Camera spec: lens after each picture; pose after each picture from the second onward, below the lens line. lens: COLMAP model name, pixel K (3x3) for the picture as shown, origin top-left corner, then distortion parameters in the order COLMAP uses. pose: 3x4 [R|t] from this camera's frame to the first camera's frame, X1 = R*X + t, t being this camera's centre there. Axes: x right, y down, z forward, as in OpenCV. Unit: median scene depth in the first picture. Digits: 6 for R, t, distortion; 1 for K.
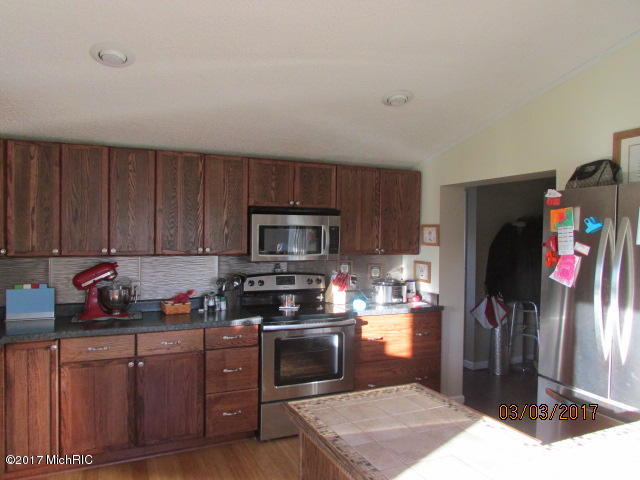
lens RADIAL K [[465.4, 0, 320.0], [0, 465.4, 240.0], [0, 0, 1]] dist [-0.000080, -0.002142]
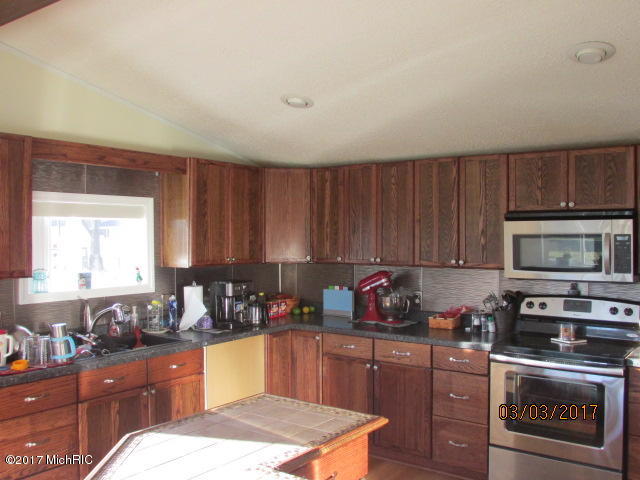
lens RADIAL K [[604.6, 0, 320.0], [0, 604.6, 240.0], [0, 0, 1]] dist [-0.041689, -0.006843]
pose [[0.504600, 0.002106, -0.863351, 0.661570], [-0.007241, 0.999972, -0.001793, -0.018521], [0.863323, 0.007156, 0.504601, 0.176101]]
